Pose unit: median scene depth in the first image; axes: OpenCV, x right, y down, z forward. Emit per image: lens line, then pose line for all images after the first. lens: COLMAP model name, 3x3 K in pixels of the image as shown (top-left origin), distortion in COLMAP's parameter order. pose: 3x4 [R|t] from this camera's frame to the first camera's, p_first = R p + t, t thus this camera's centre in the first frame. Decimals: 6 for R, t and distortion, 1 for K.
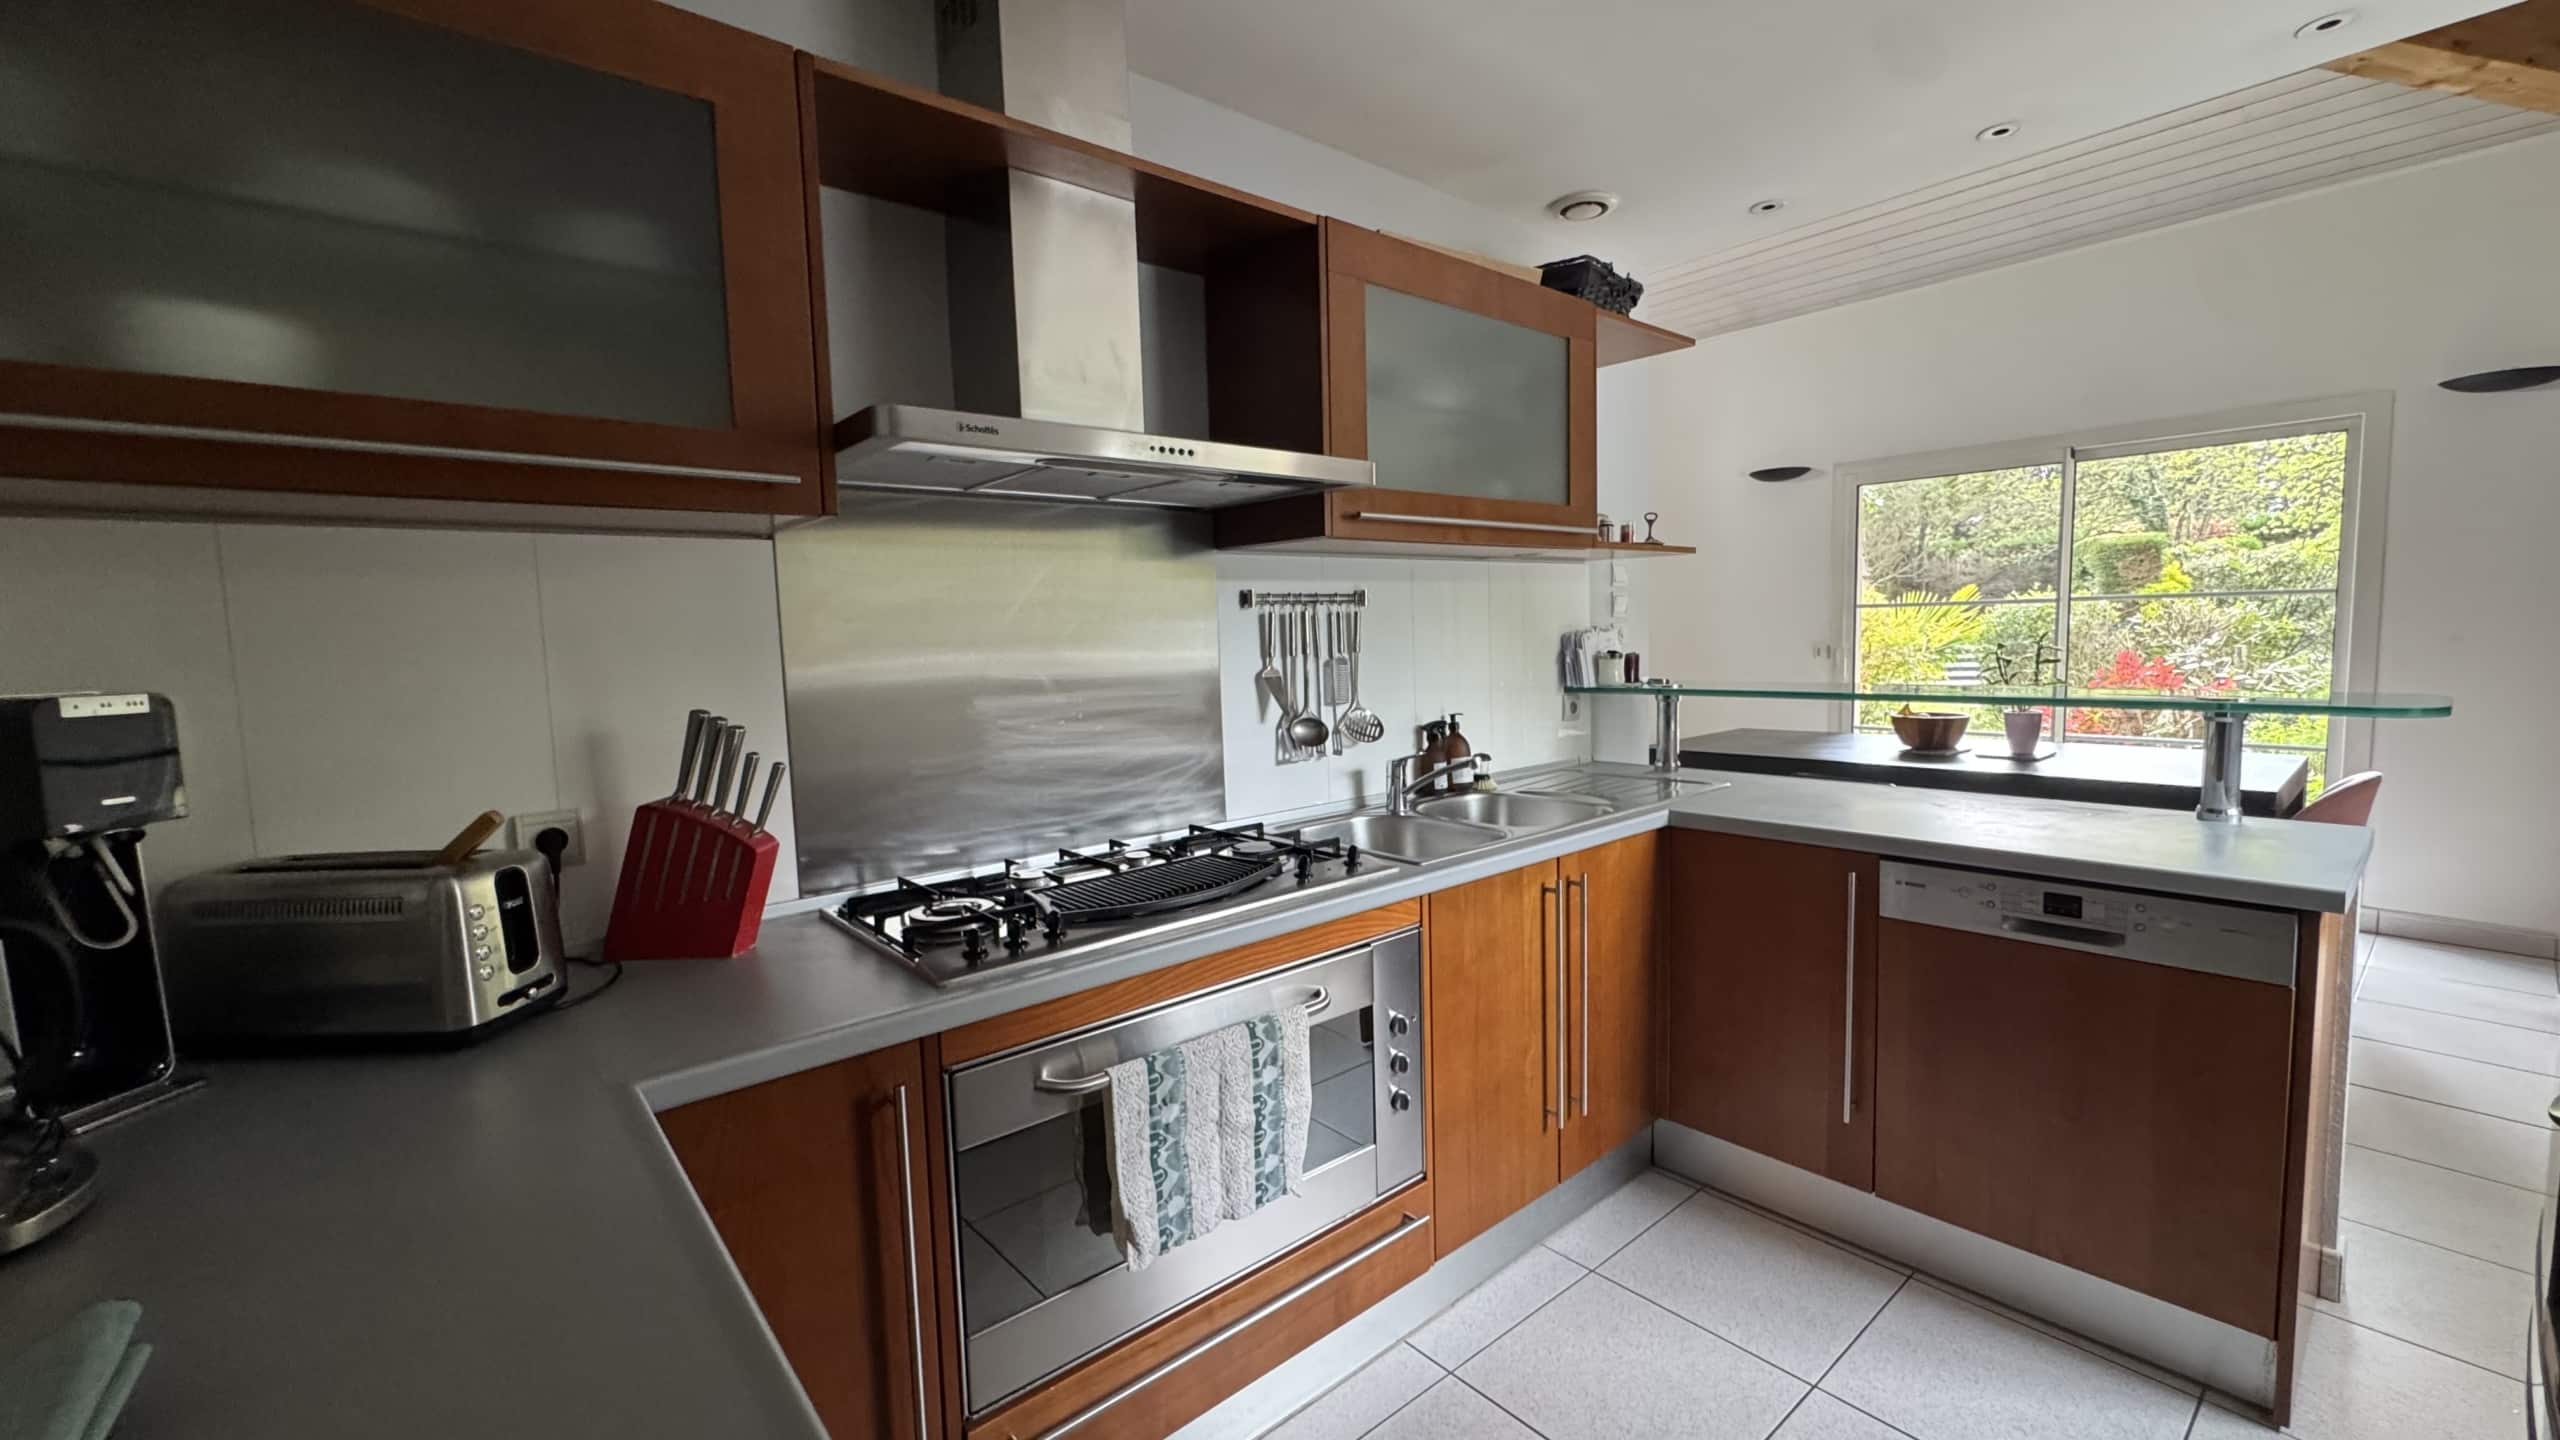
lens RADIAL K [[1022.7, 0, 1282.7], [0, 1022.7, 725.4], [0, 0, 1]] dist [-0.006168, 0.000762]
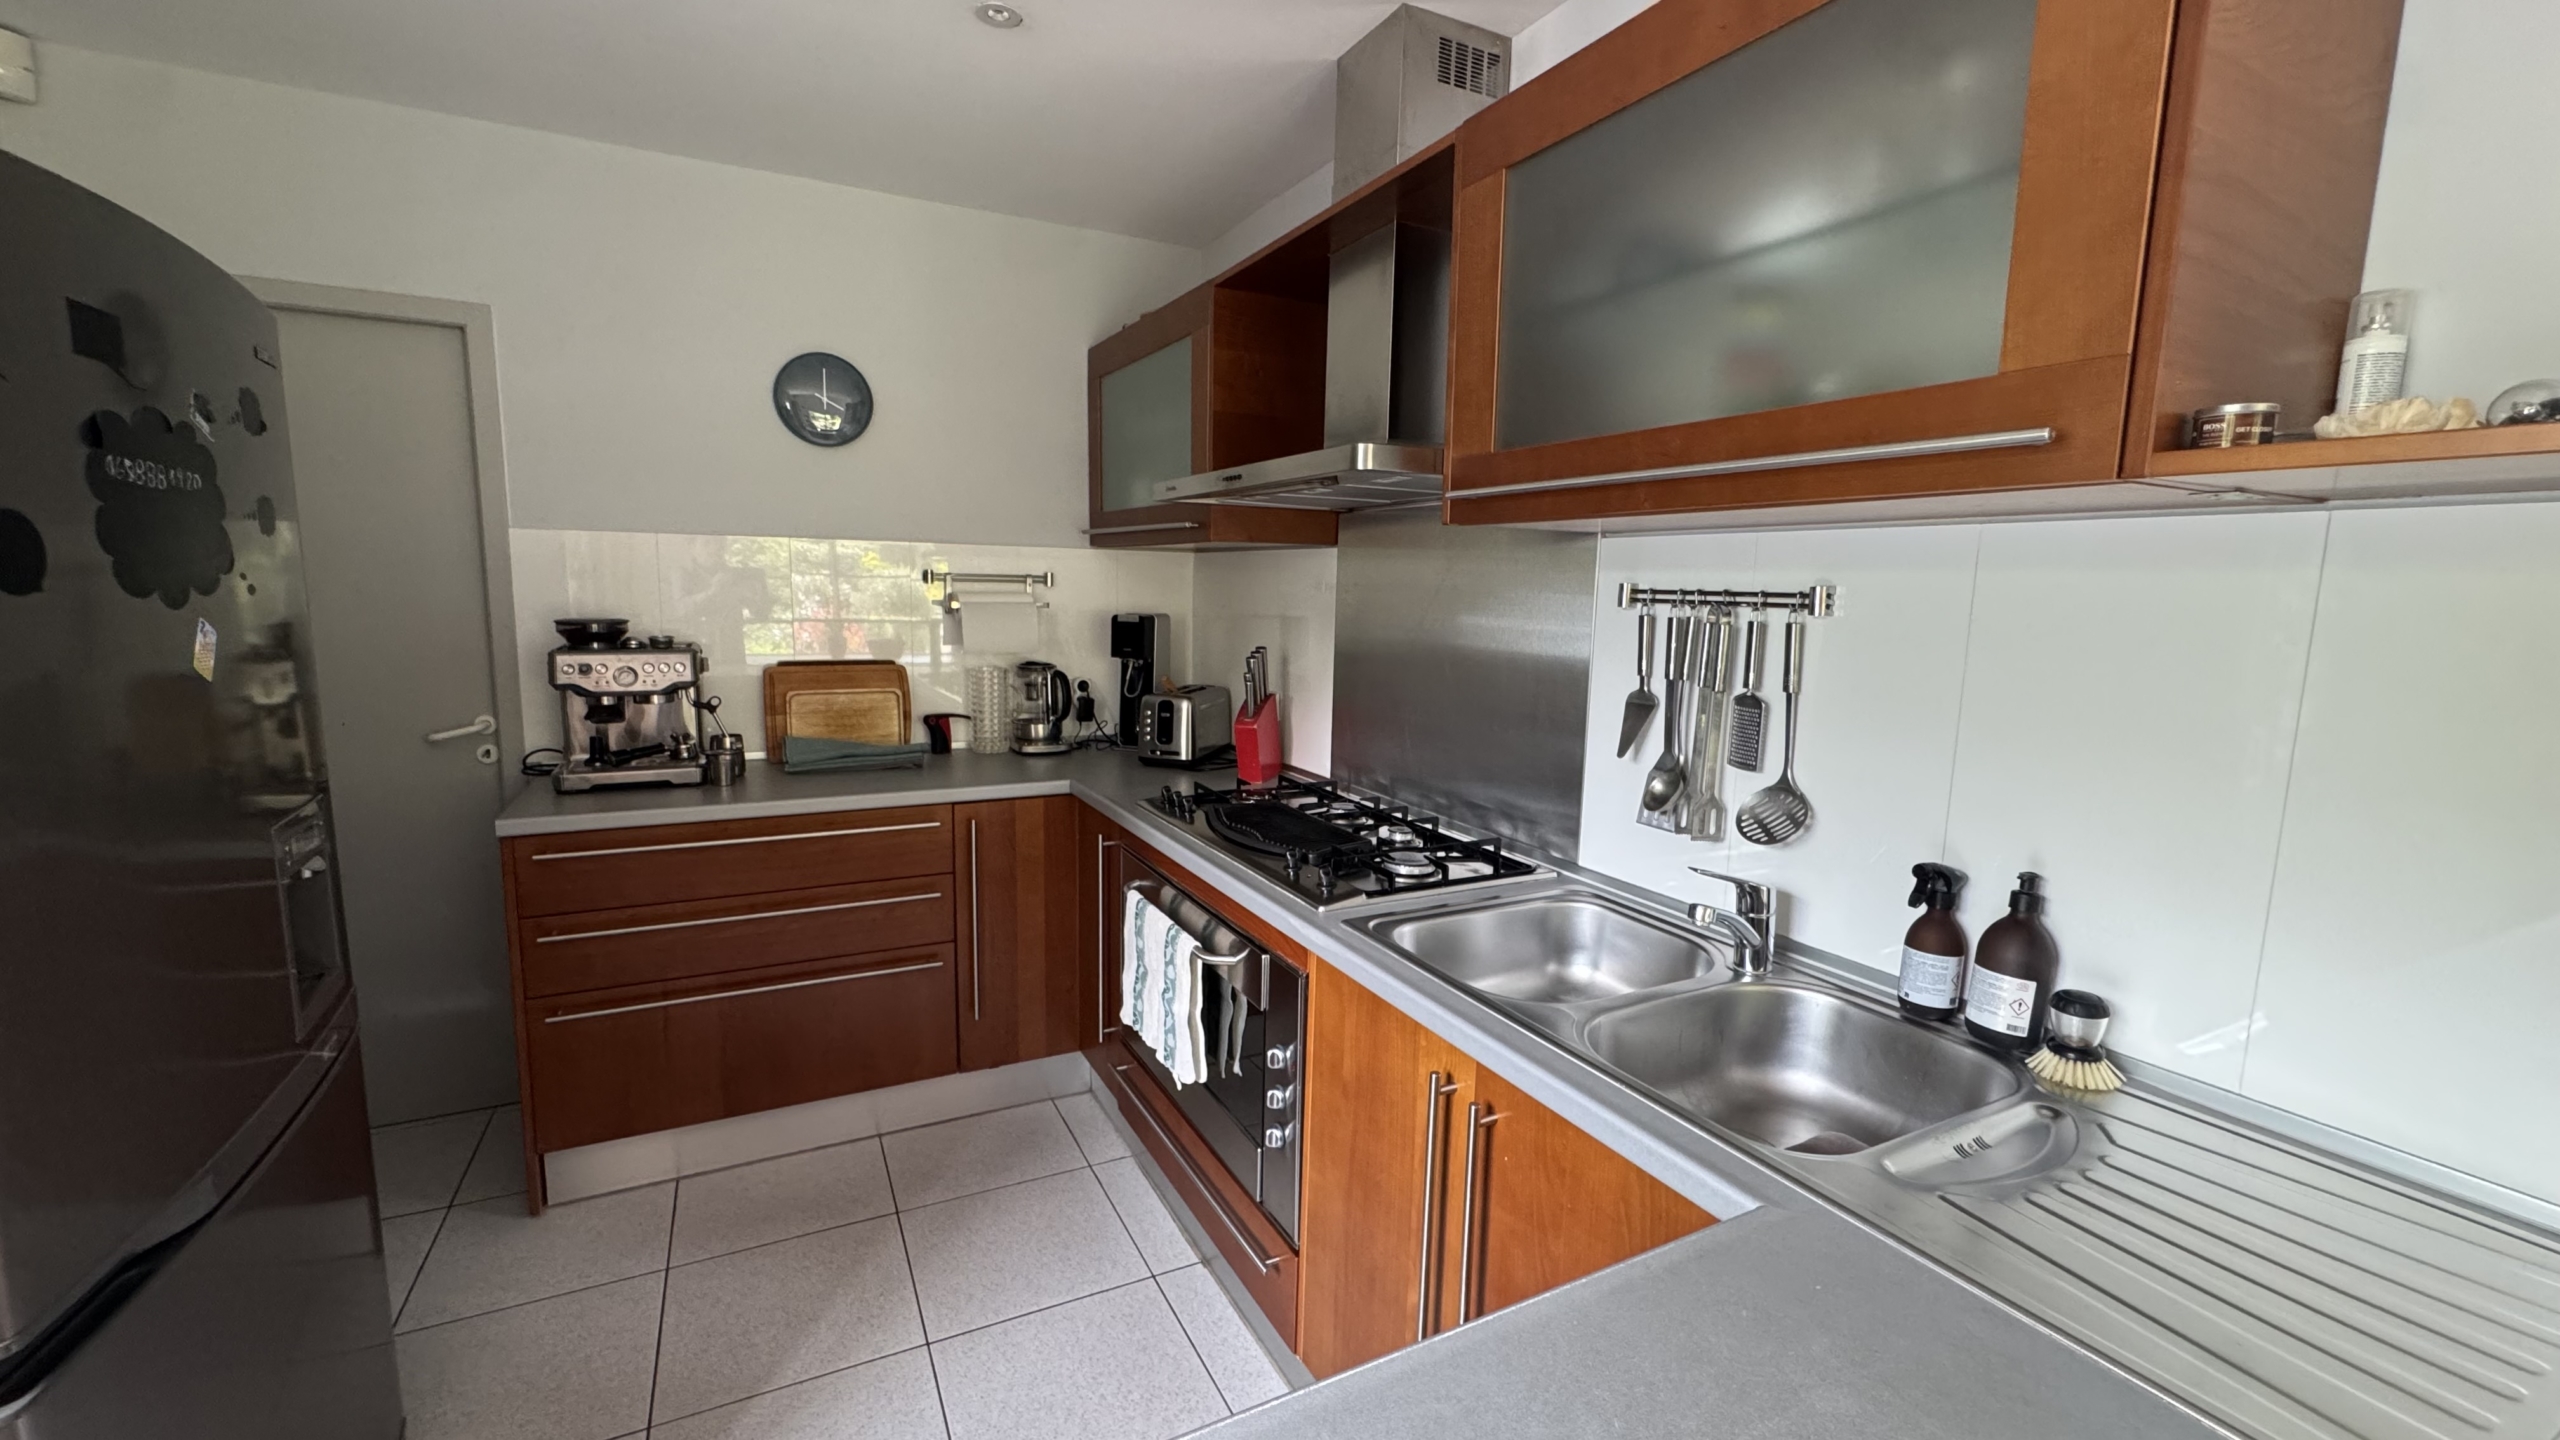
lens RADIAL K [[1022.7, 0, 1272.7], [0, 1022.7, 718.2], [0, 0, 1]] dist [-0.006168, 0.000762]
pose [[-0.223369, 0.149330, -0.963227, 0.727913], [-0.109147, 0.978148, 0.176954, -0.133096], [0.968604, 0.144659, -0.202189, 0.864852]]
